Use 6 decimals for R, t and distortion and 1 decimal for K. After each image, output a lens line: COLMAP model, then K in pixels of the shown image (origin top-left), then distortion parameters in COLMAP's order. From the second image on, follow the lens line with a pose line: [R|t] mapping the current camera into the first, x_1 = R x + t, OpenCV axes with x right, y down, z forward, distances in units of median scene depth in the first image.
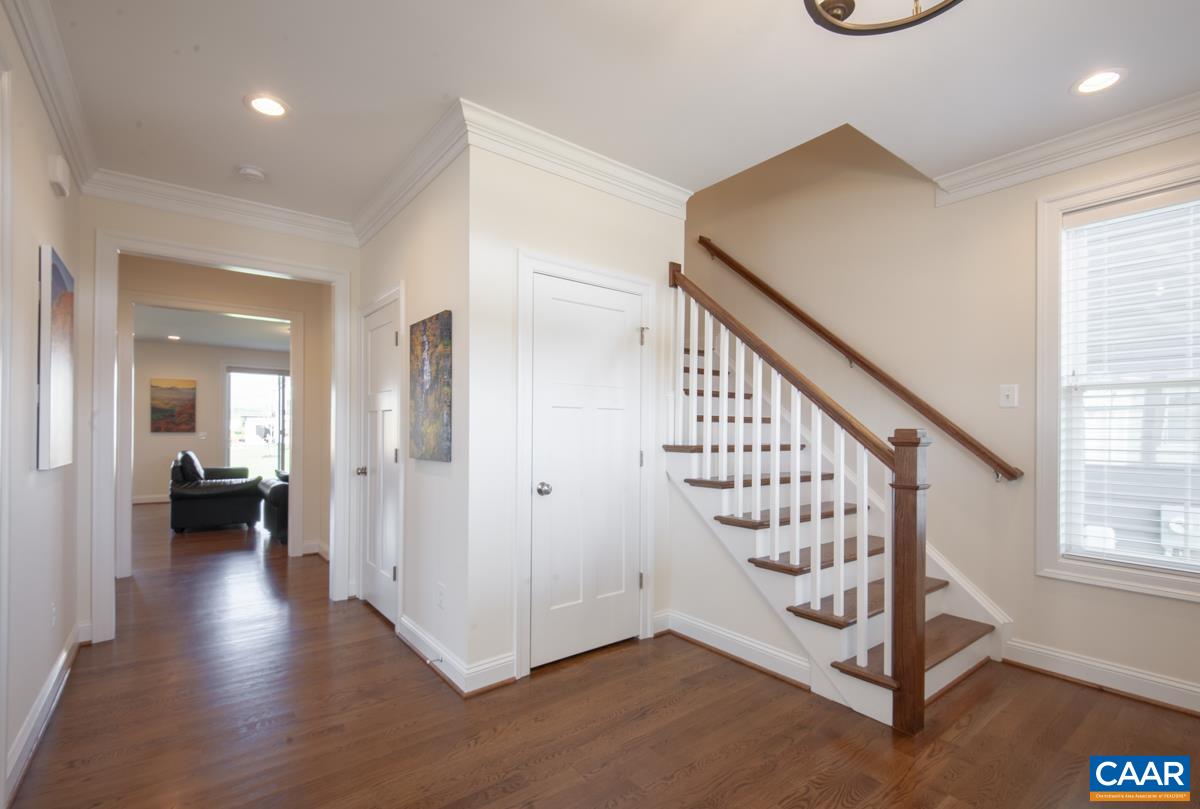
lens RADIAL K [[550.1, 0, 600.7], [0, 550.1, 414.3], [0, 0, 1]] dist [0.002061, 0.000063]
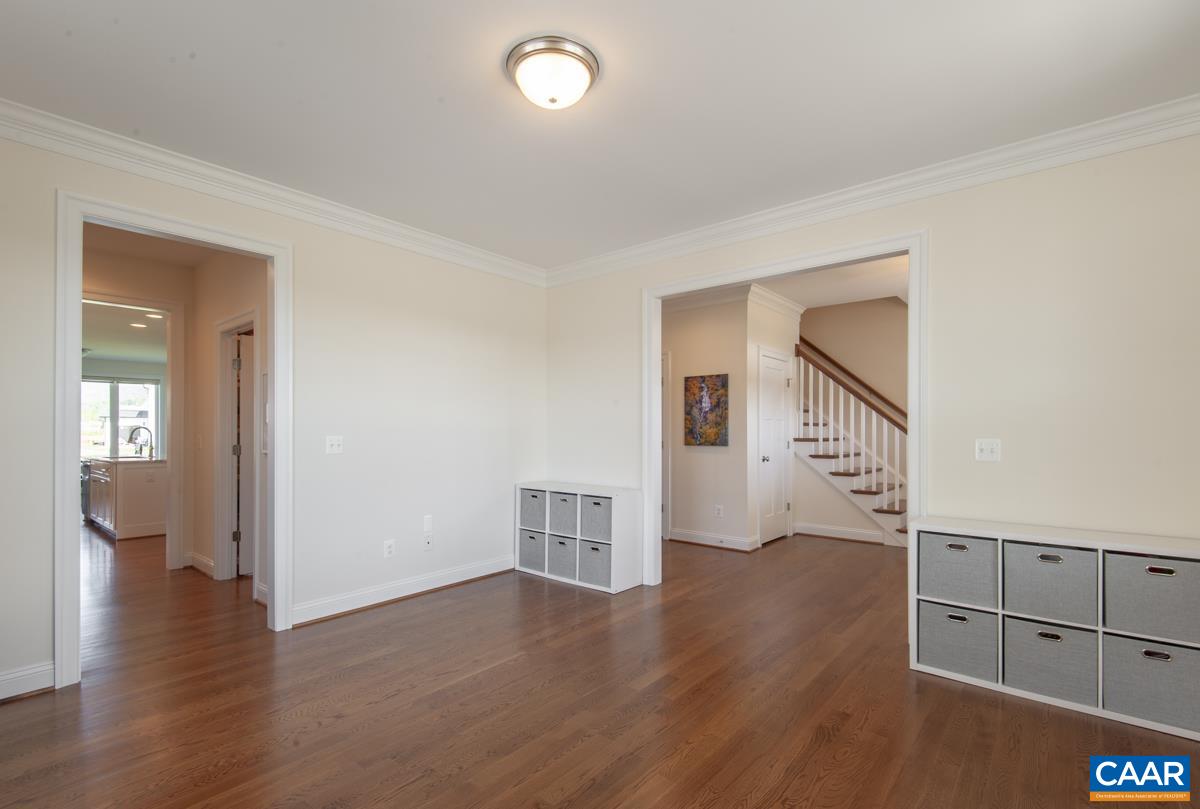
lens RADIAL K [[550.1, 0, 599.8], [0, 550.1, 414.4], [0, 0, 1]] dist [0.002061, 0.000063]
pose [[0.978487, 0.001668, 0.206301, -1.041381], [-0.001987, 0.999997, 0.001339, -0.031969], [-0.206298, -0.001720, 0.978488, -0.831008]]
